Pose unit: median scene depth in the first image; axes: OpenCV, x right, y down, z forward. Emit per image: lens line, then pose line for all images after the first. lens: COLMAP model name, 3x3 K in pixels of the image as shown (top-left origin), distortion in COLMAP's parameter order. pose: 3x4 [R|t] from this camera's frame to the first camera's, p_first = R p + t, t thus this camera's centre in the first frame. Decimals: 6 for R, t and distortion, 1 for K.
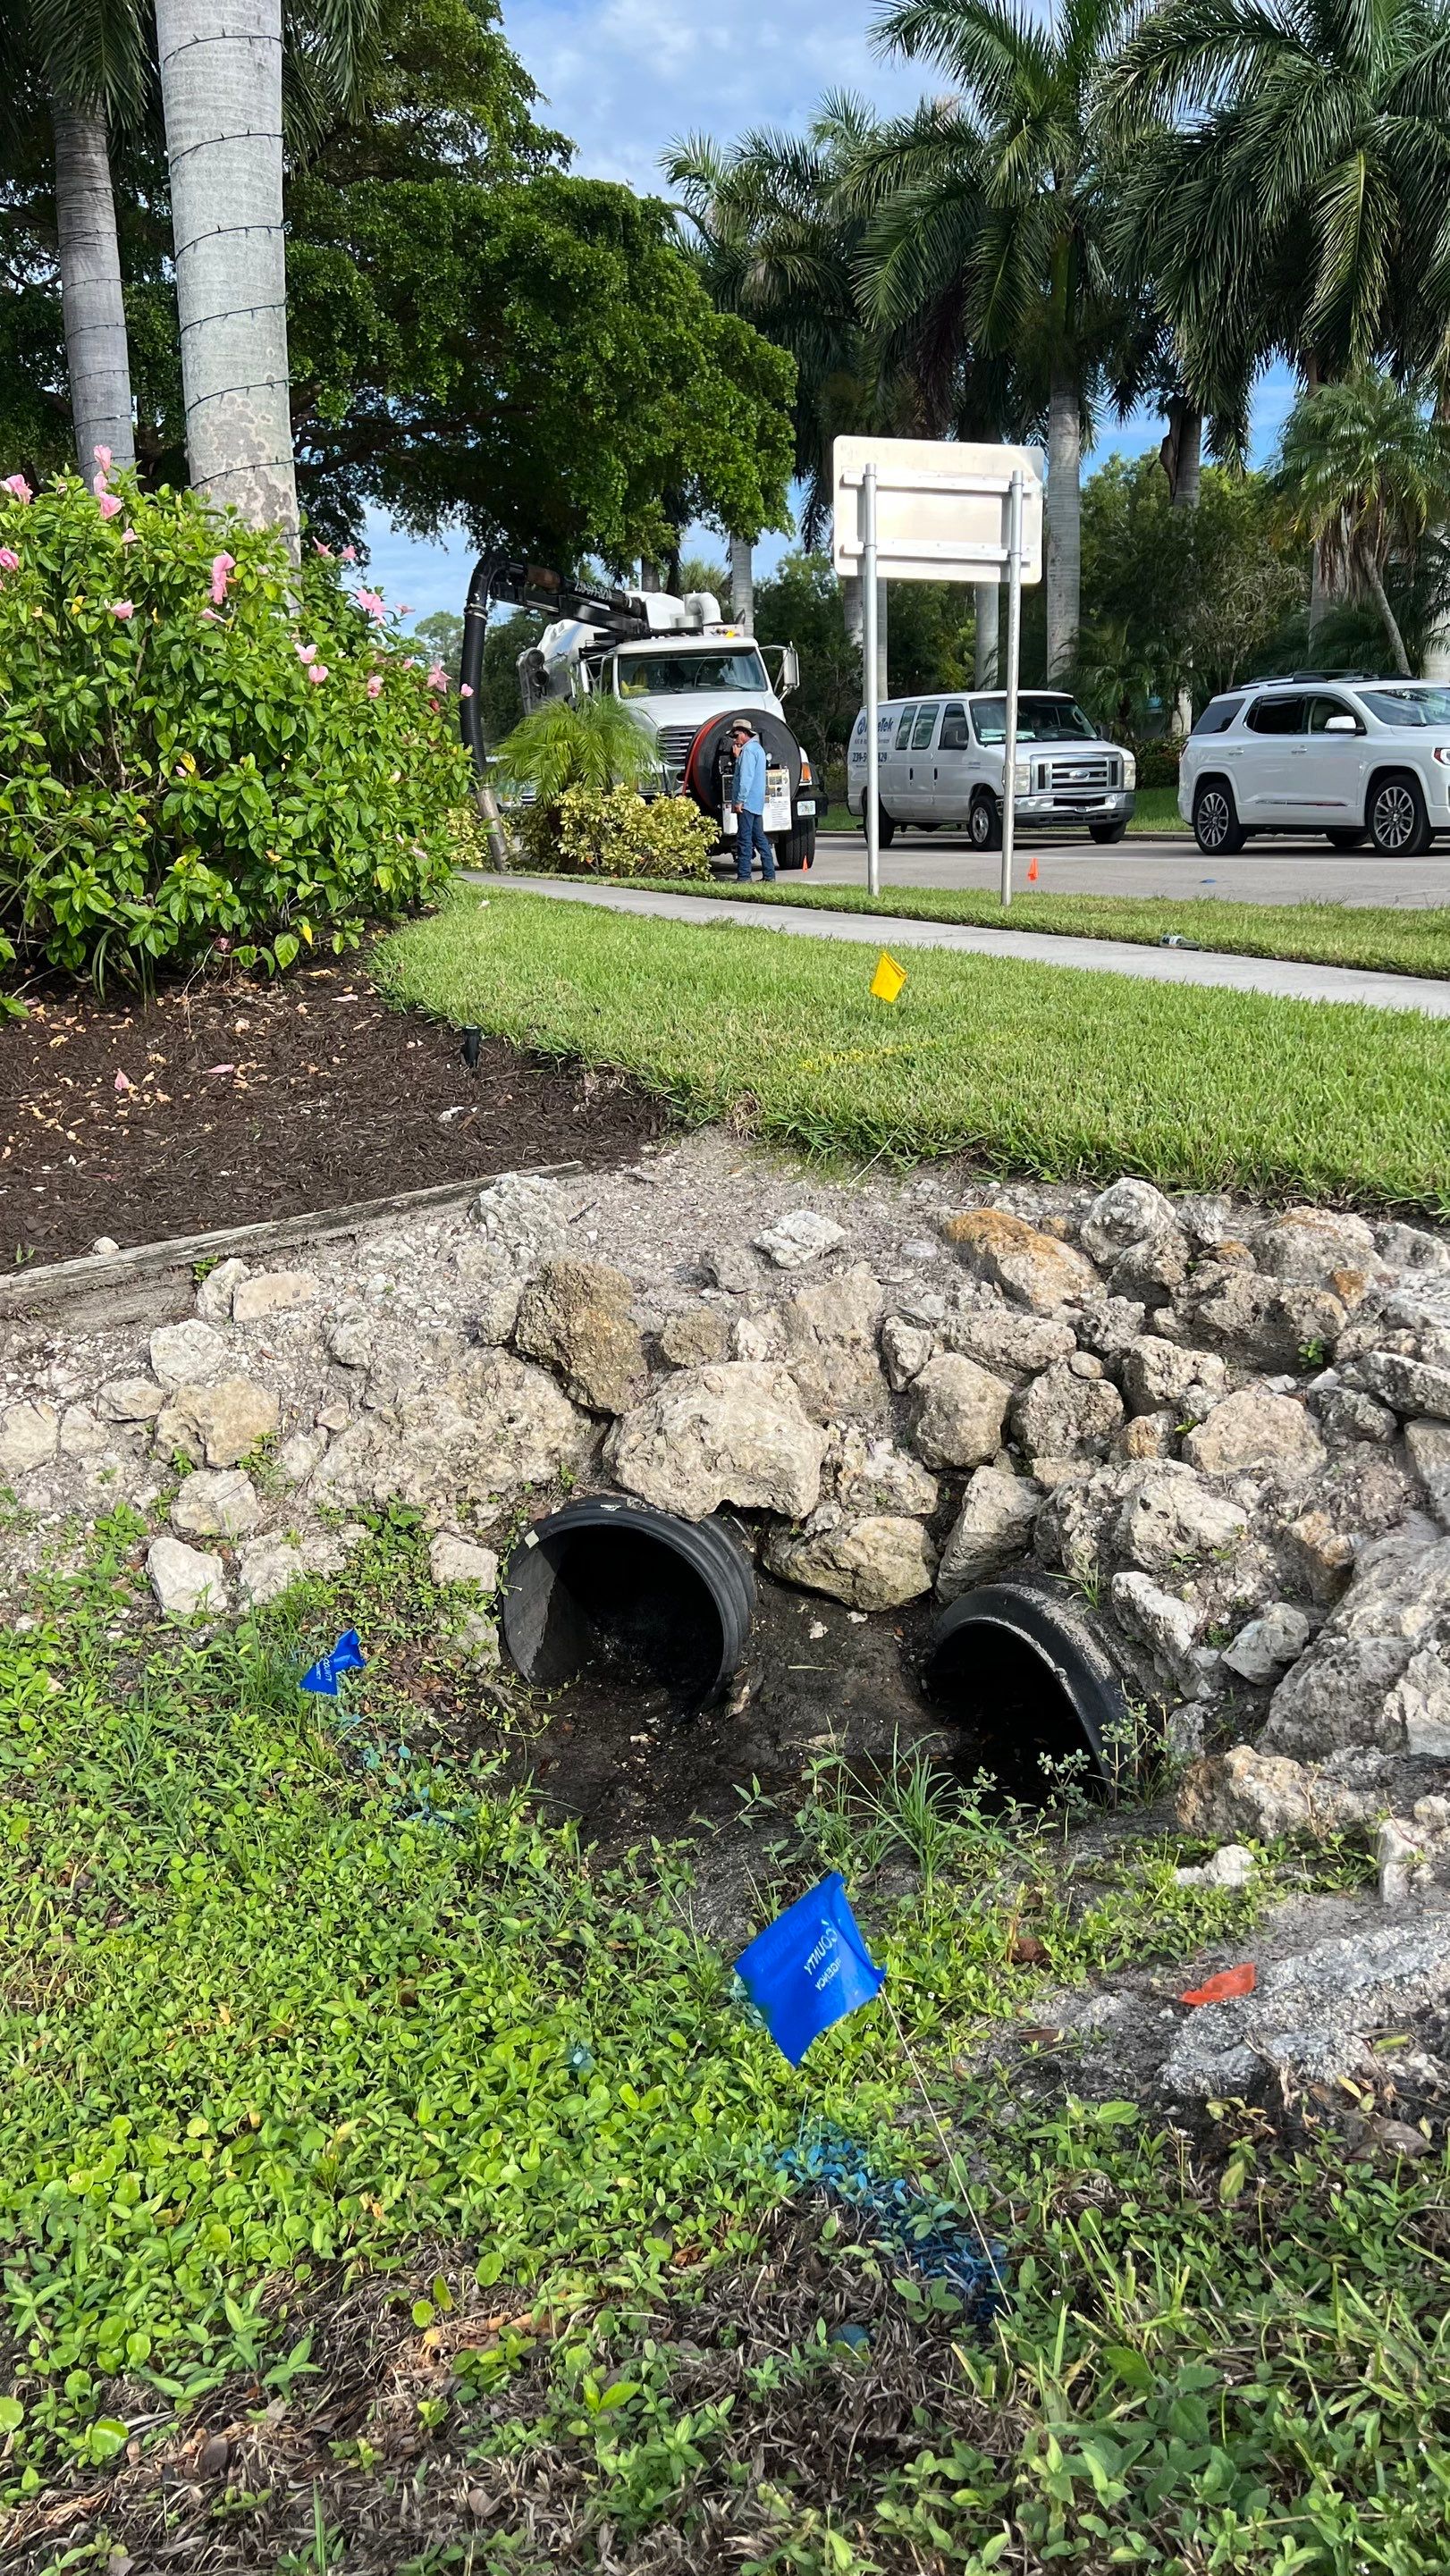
lens RADIAL K [[1940.9, 0, 745.8], [0, 1940.9, 1296.1], [0, 0, 1]] dist [0.130783, -0.170982]
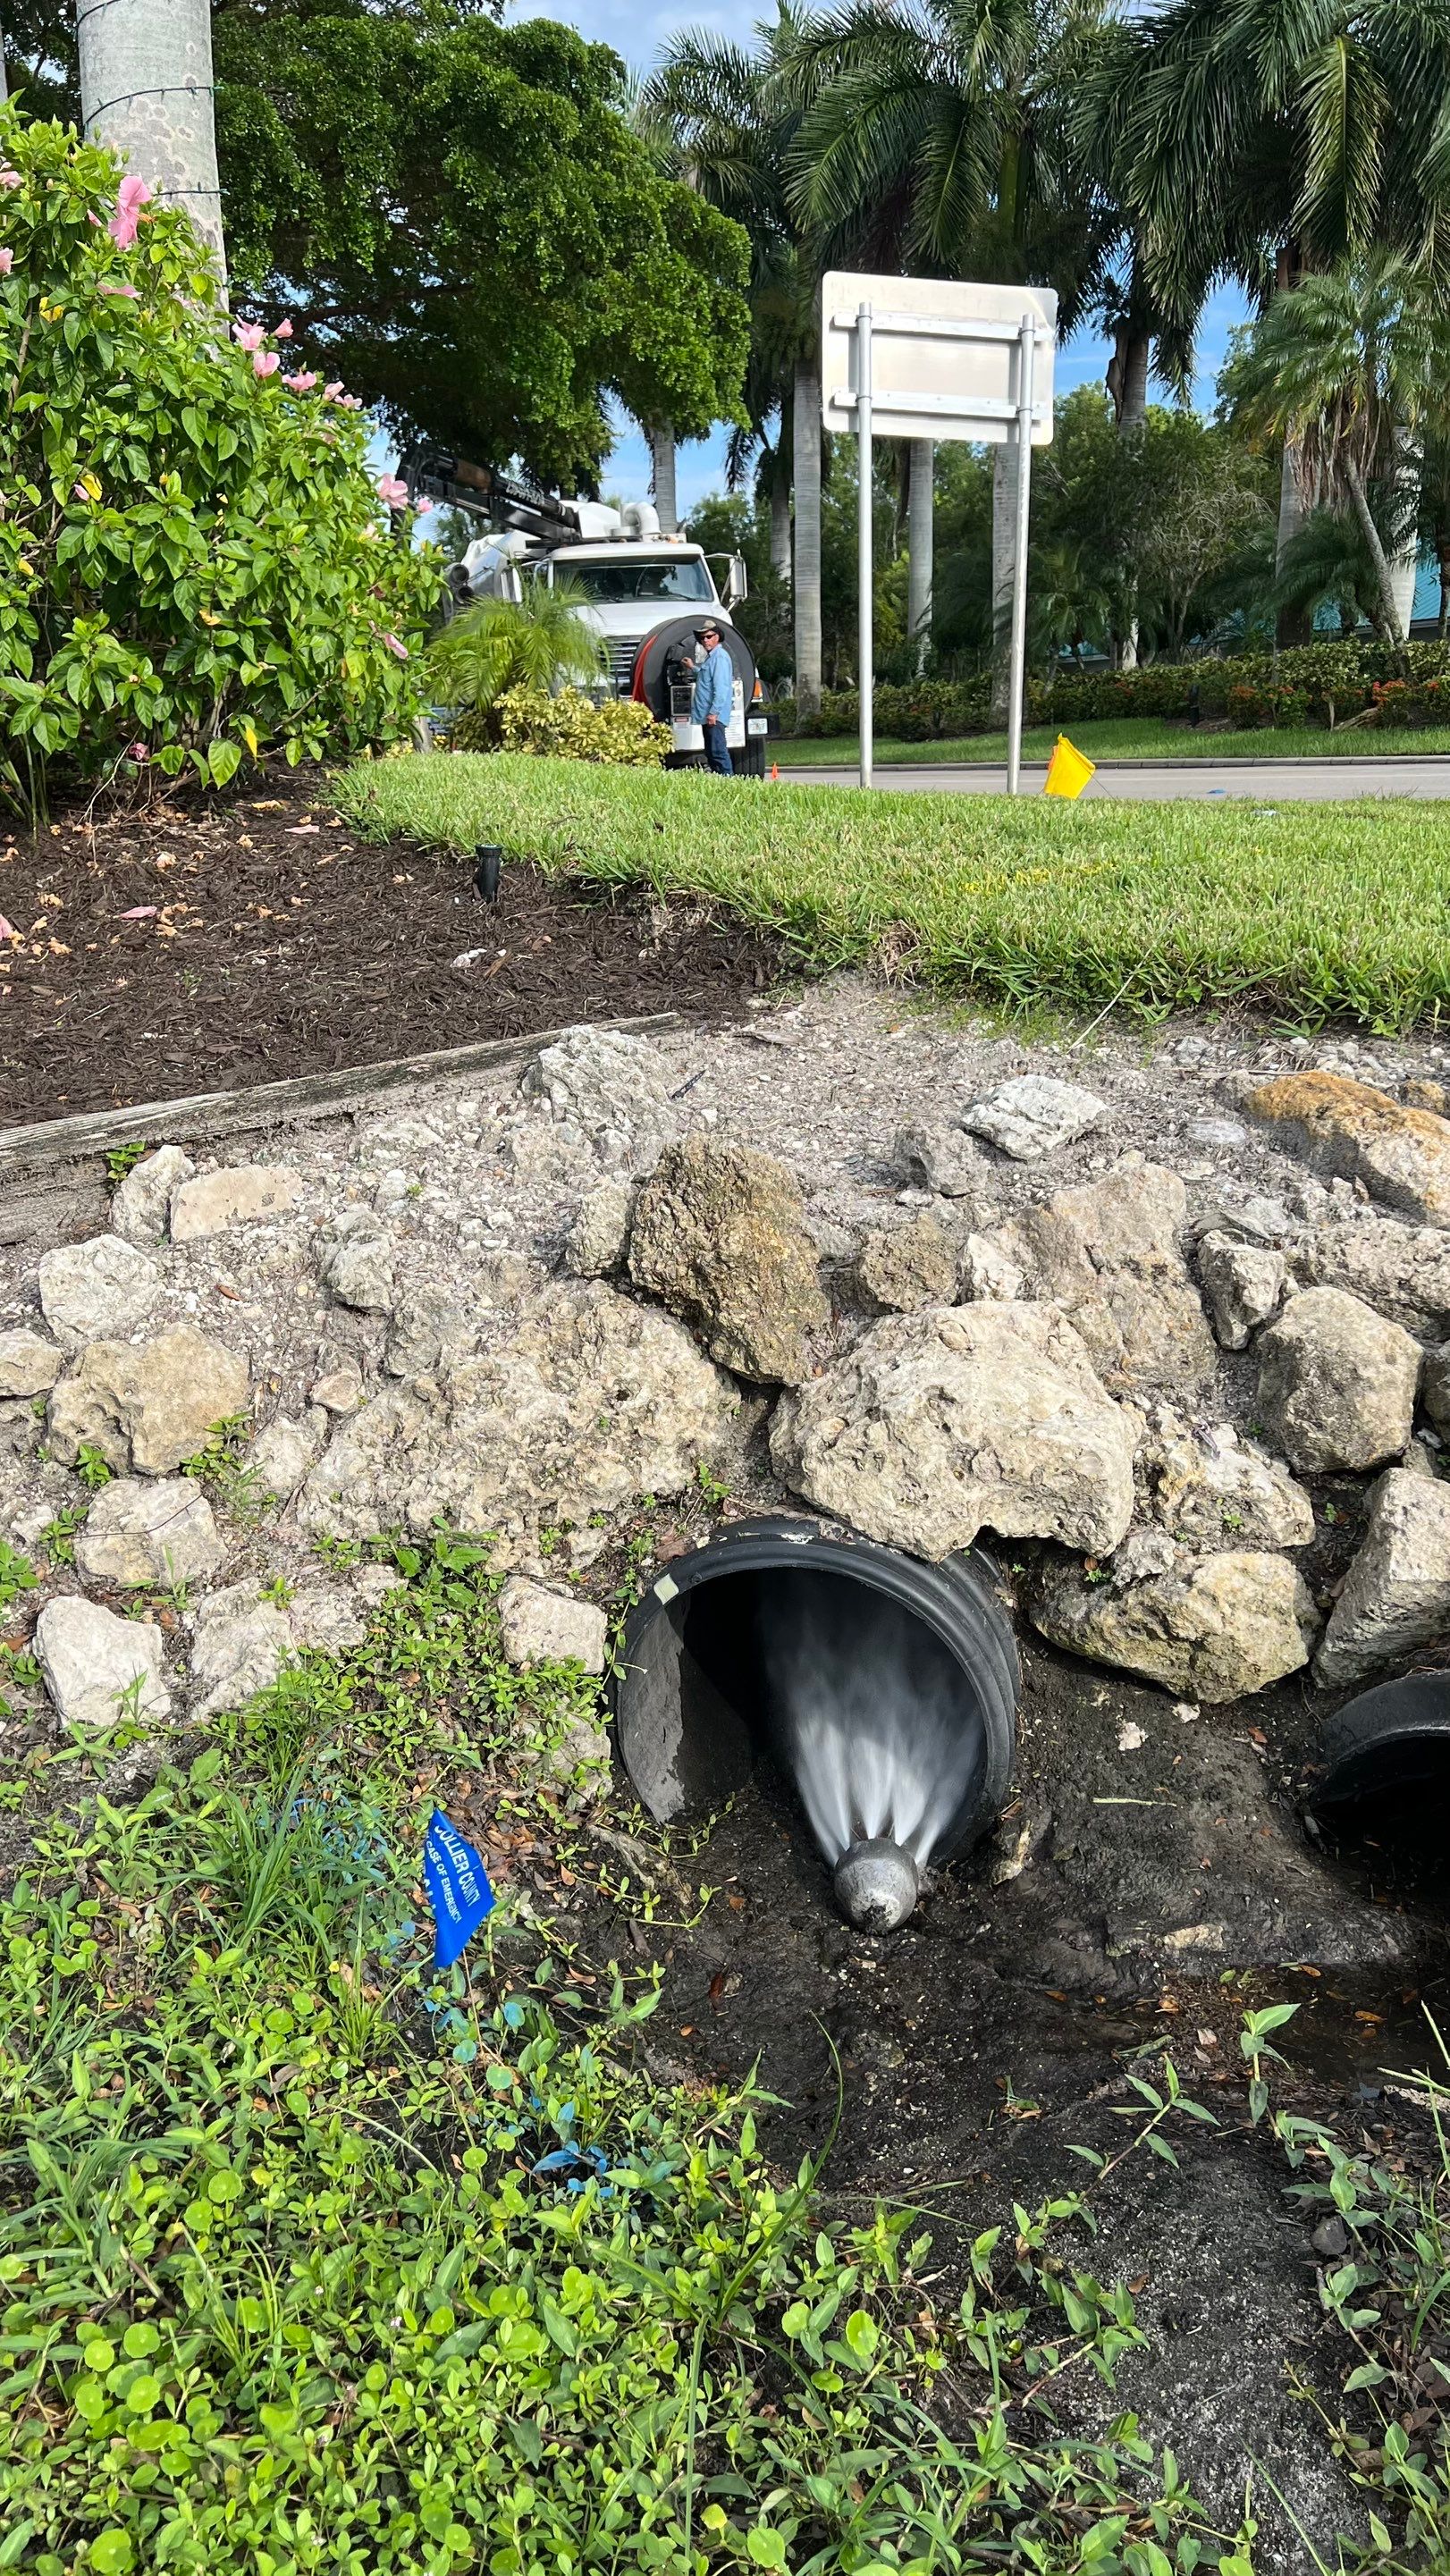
lens RADIAL K [[1994.4, 0, 725.0], [0, 1994.4, 1288.0], [0, 0, 1]] dist [0.104228, -0.126017]
pose [[0.999616, -0.002268, 0.027626, -0.096244], [0.001813, 0.999863, 0.016471, 0.017175], [-0.027659, -0.016415, 0.999483, 0.328911]]
